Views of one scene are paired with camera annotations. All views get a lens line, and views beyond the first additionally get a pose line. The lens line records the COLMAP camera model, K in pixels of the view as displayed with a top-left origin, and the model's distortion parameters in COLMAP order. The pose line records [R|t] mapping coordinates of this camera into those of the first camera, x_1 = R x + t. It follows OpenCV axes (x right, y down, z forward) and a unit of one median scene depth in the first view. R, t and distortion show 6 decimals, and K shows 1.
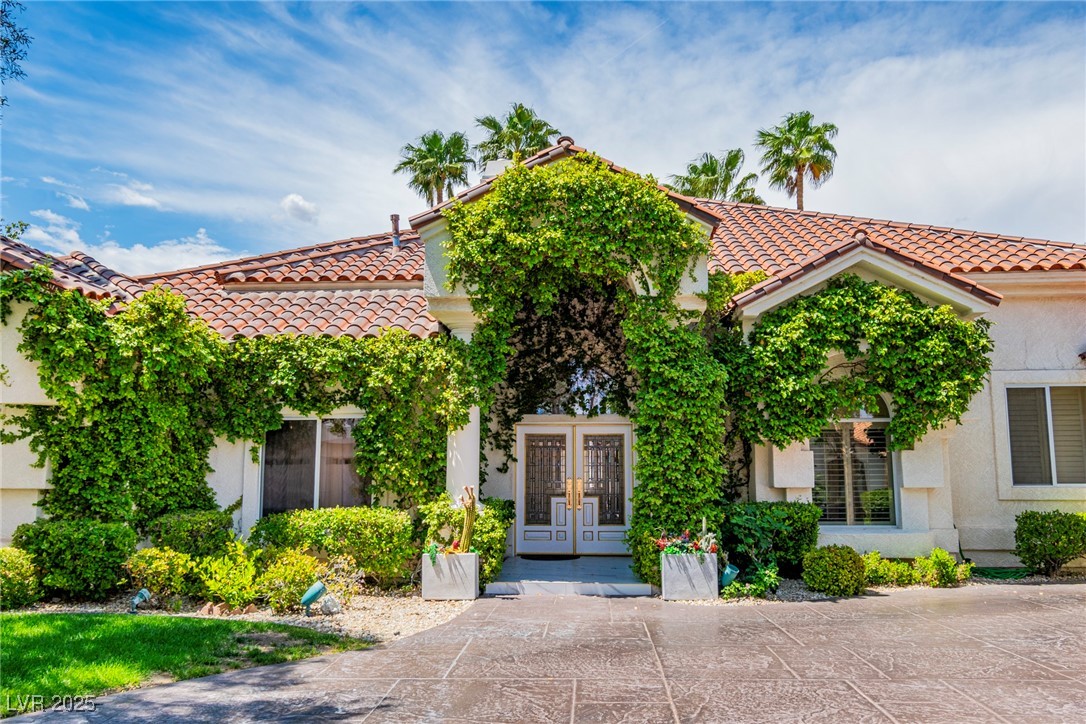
lens RADIAL K [[902.8, 0, 545.0], [0, 902.8, 363.2], [0, 0, 1]] dist [0.000837, 0.002778]
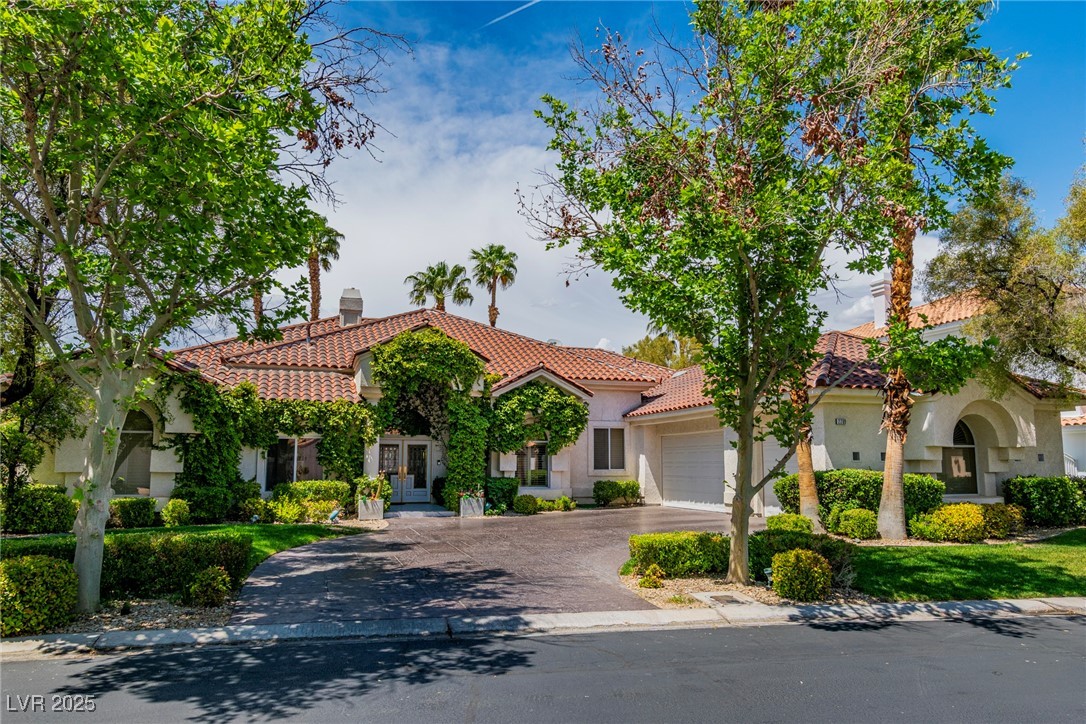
lens RADIAL K [[709.5, 0, 555.3], [0, 709.5, 392.8], [0, 0, 1]] dist [0.000755, -0.000352]
pose [[0.917845, 0.043023, 0.394599, -0.360788], [-0.057213, 0.998067, 0.024260, -0.119574], [-0.392793, -0.044843, 0.918533, -0.750308]]
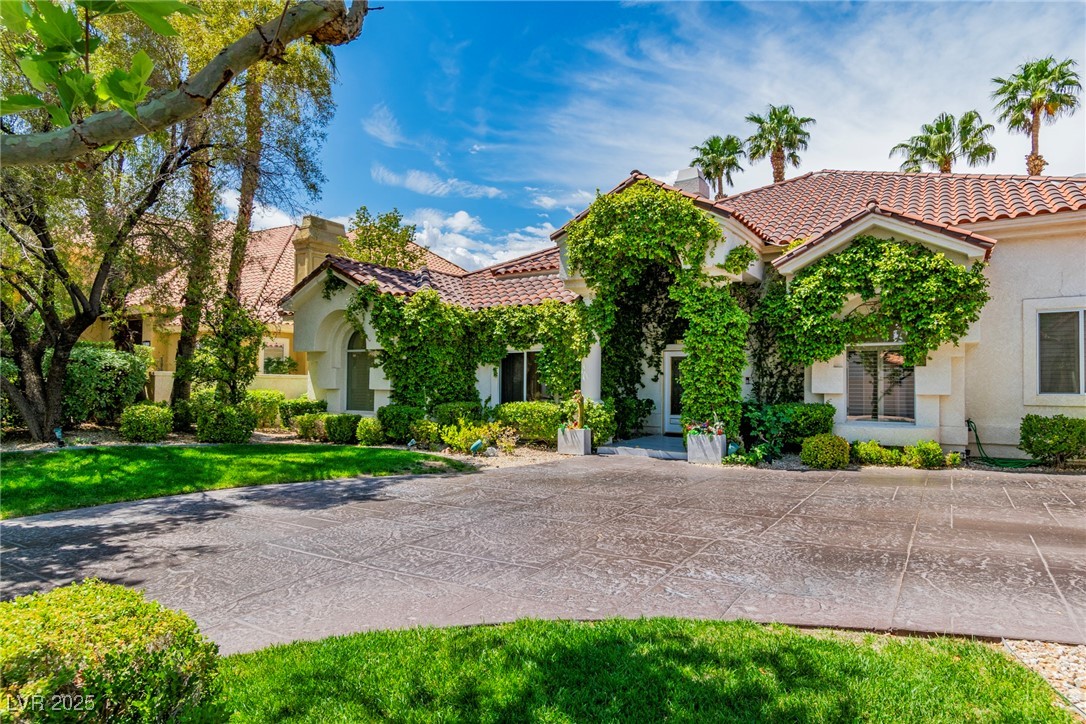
lens RADIAL K [[640.1, 0, 548.1], [0, 640.1, 375.5], [0, 0, 1]] dist [0.002086, -0.000686]
pose [[0.872191, -0.001345, -0.489163, 0.413365], [0.059785, 0.992793, 0.103869, -0.020615], [0.485498, -0.119838, 0.865986, -0.073968]]
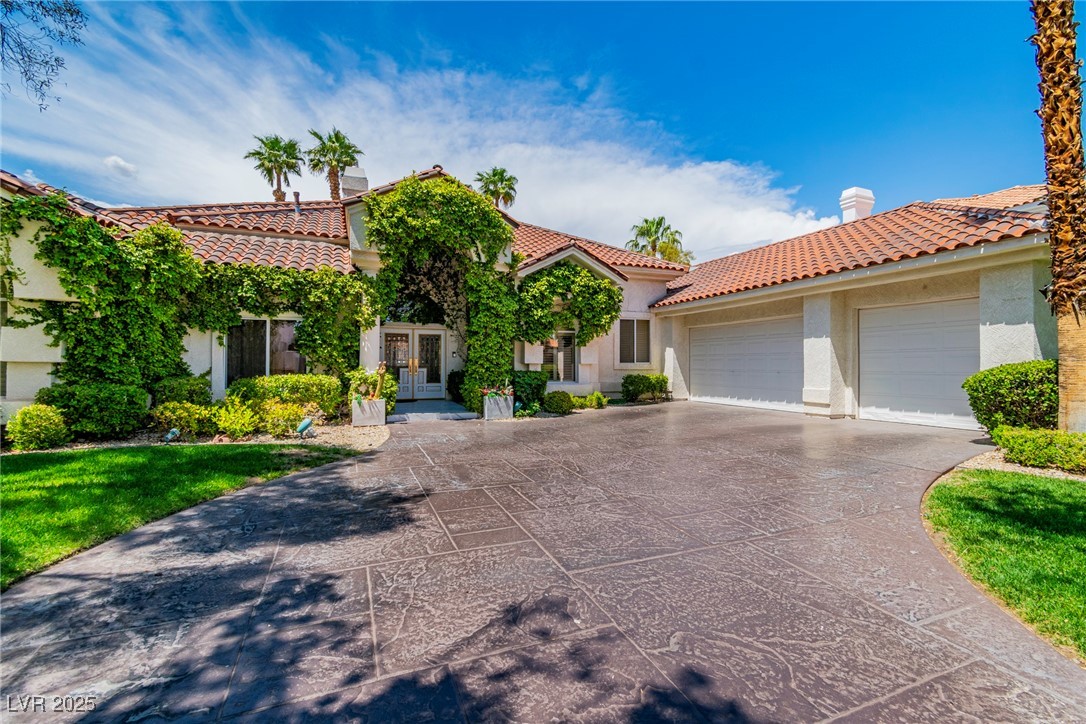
lens RADIAL K [[478.4, 0, 549.1], [0, 478.4, 357.9], [0, 0, 1]] dist [0.000120, -0.000452]
pose [[0.897619, 0.009531, 0.440669, -0.181048], [-0.064594, 0.991817, 0.110123, 0.004353], [-0.436013, -0.127313, 0.890889, 0.027936]]
